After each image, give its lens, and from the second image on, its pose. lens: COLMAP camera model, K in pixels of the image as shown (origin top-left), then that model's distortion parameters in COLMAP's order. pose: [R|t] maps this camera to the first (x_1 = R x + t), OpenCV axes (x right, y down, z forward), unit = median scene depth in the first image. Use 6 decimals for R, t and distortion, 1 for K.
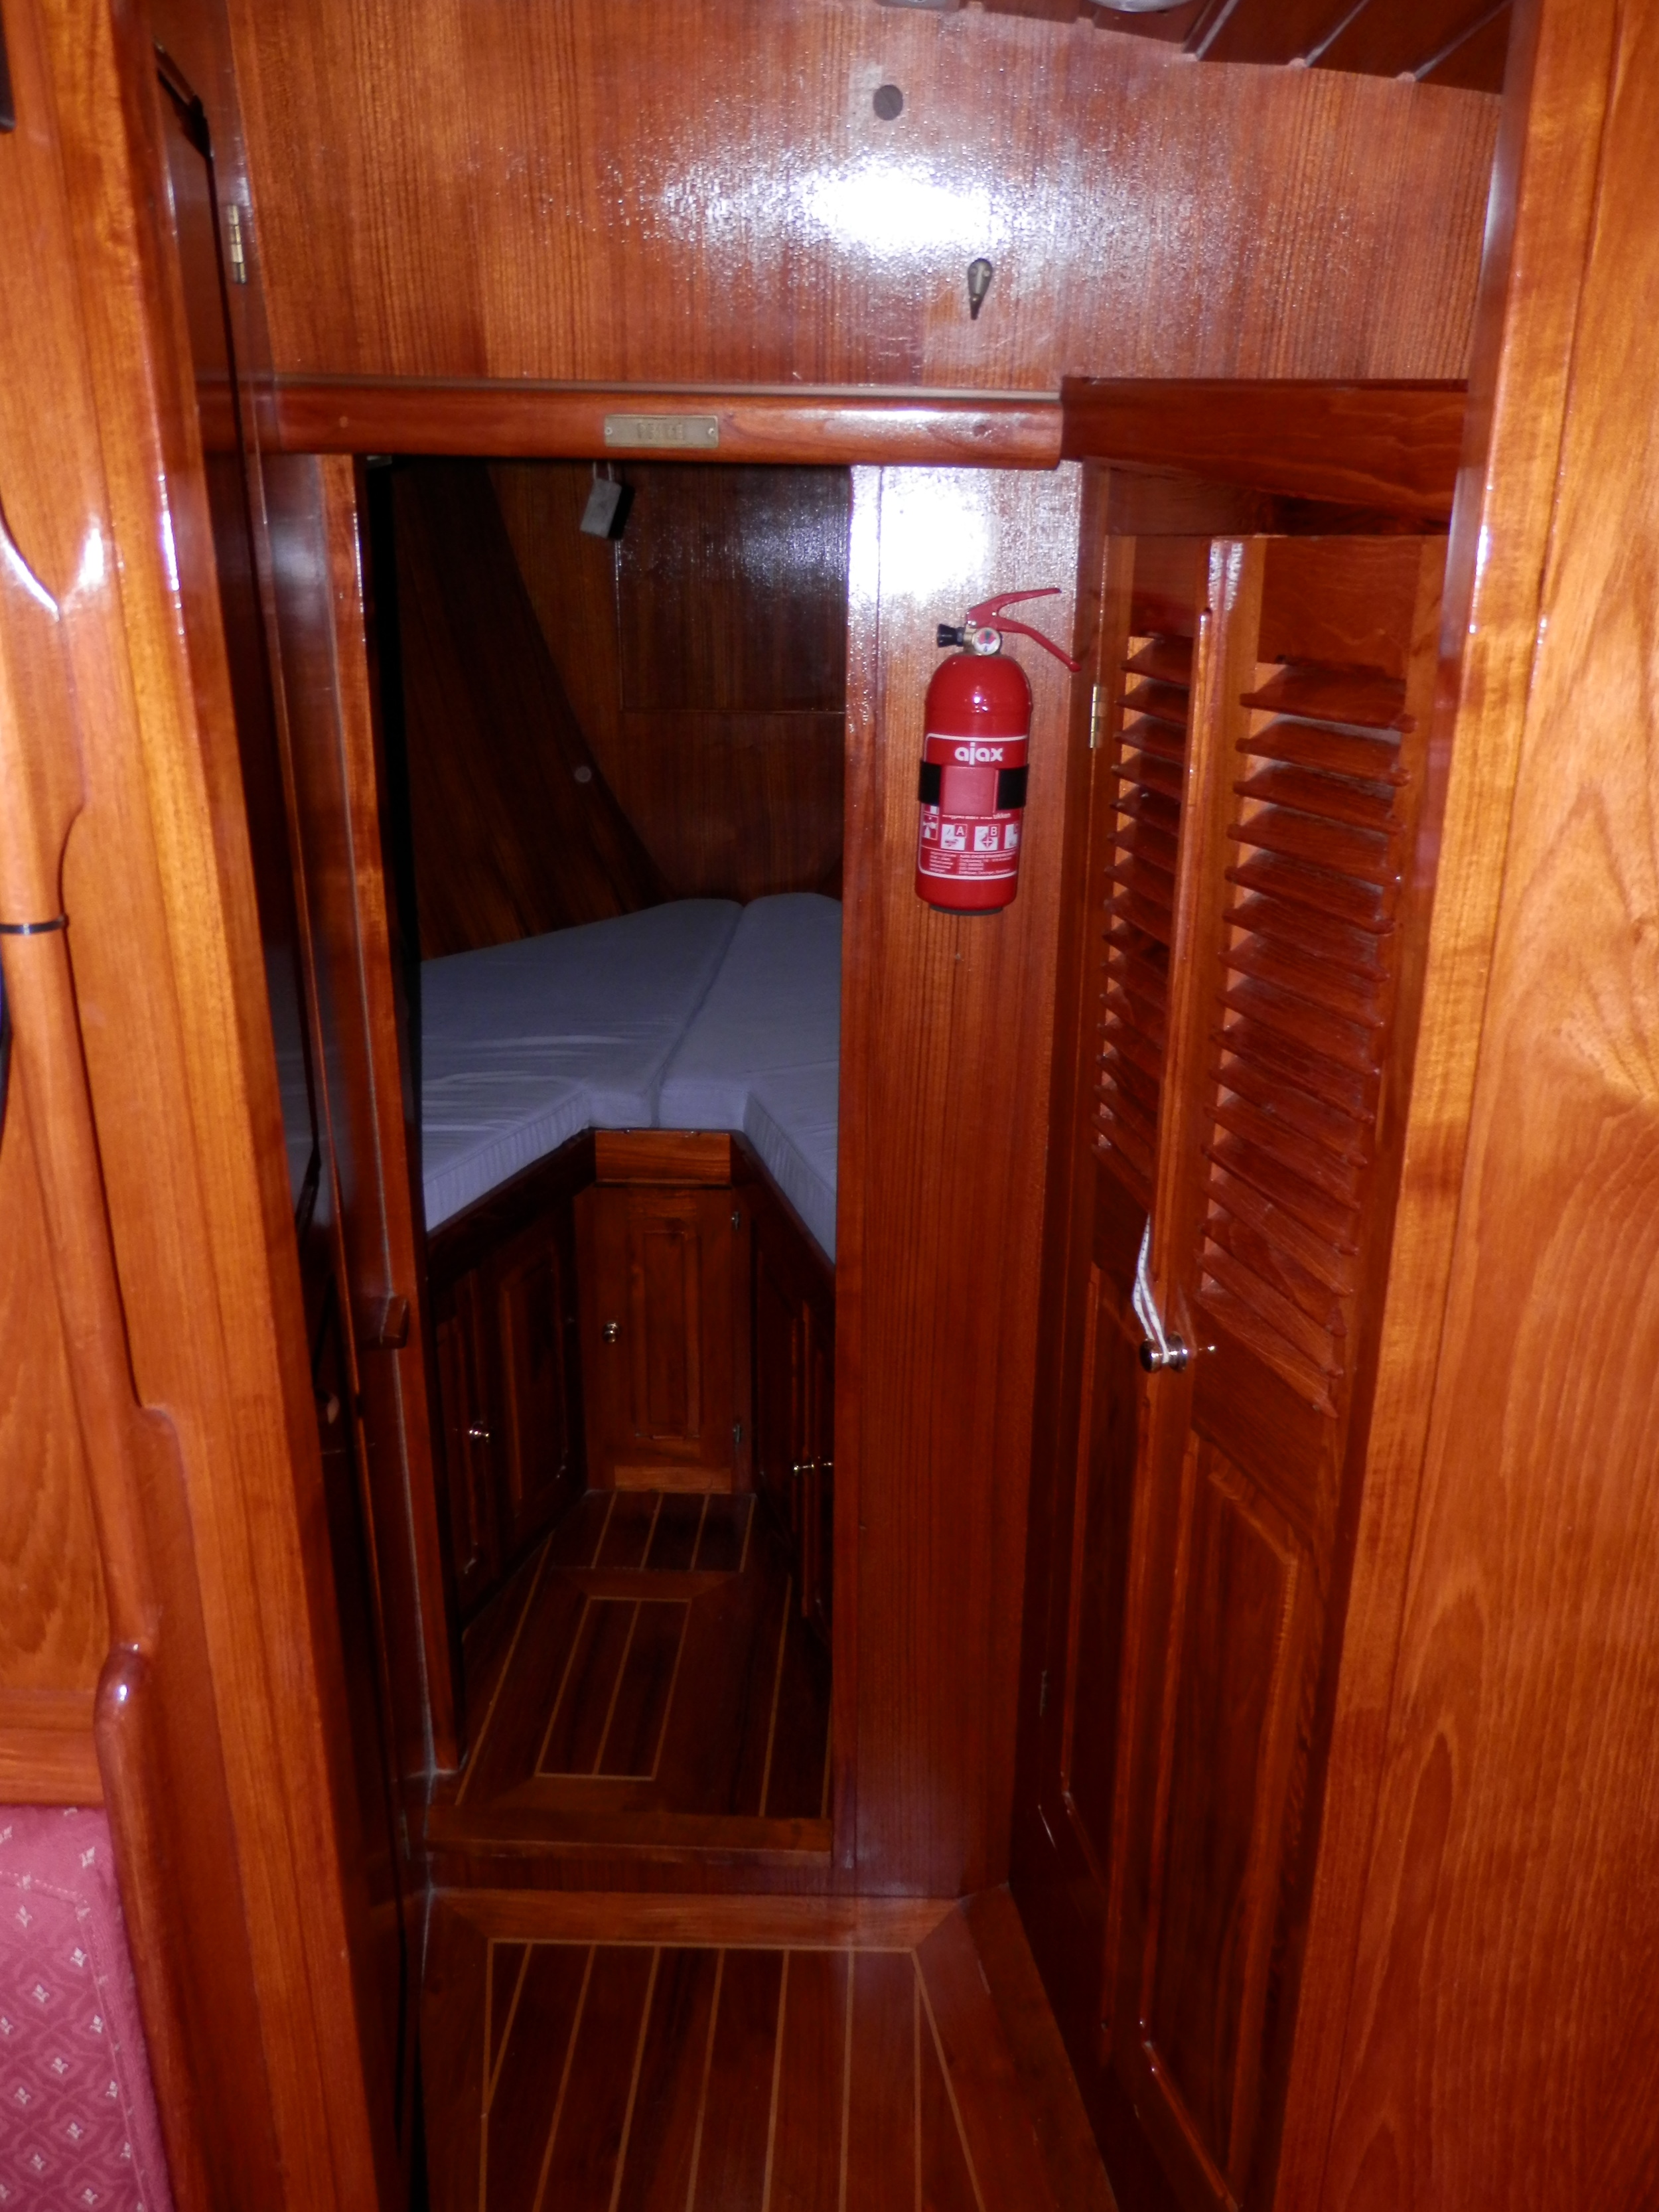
lens RADIAL K [[1644.4, 0, 827.5], [0, 1644.4, 1106.8], [0, 0, 1]] dist [0.006955, 0.002309]
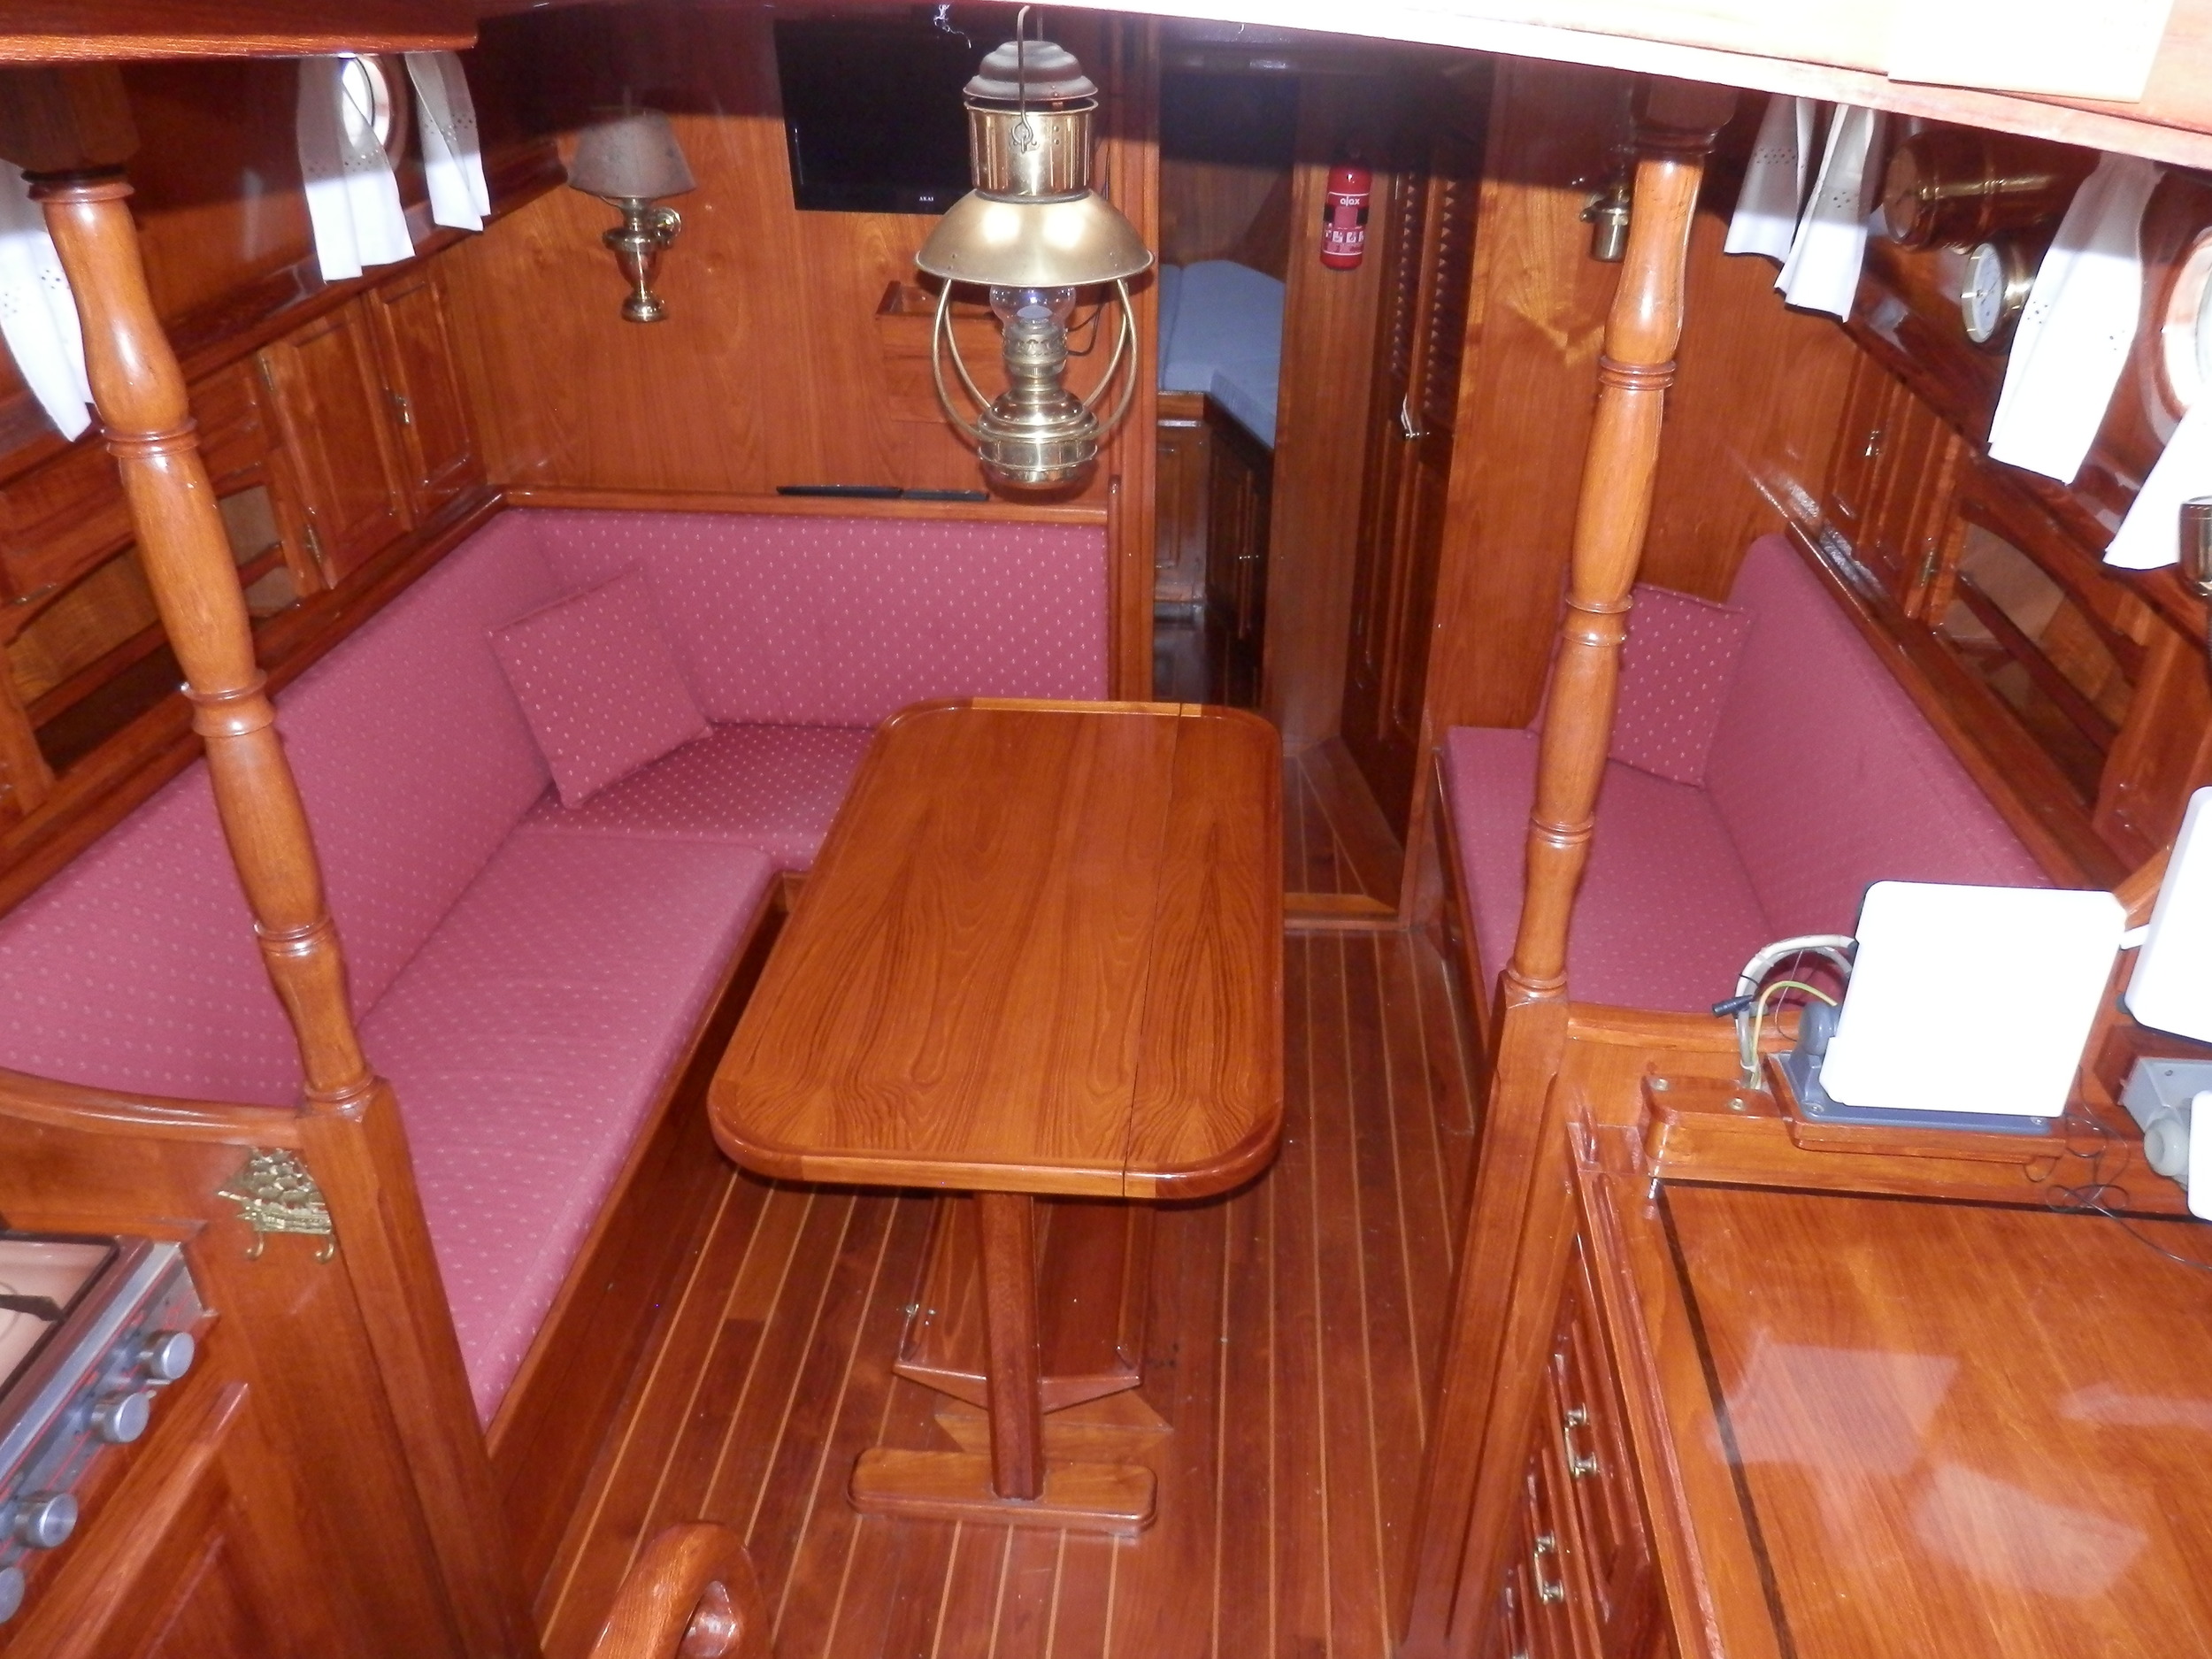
lens RADIAL K [[1644.4, 0, 1116.3], [0, 1644.4, 842.0], [0, 0, 1]] dist [0.006955, 0.002309]
pose [[0.999909, 0.007729, -0.011092, -0.230832], [-0.005250, 0.978056, 0.208278, 0.219507], [0.012458, -0.208201, 0.978007, -1.672616]]
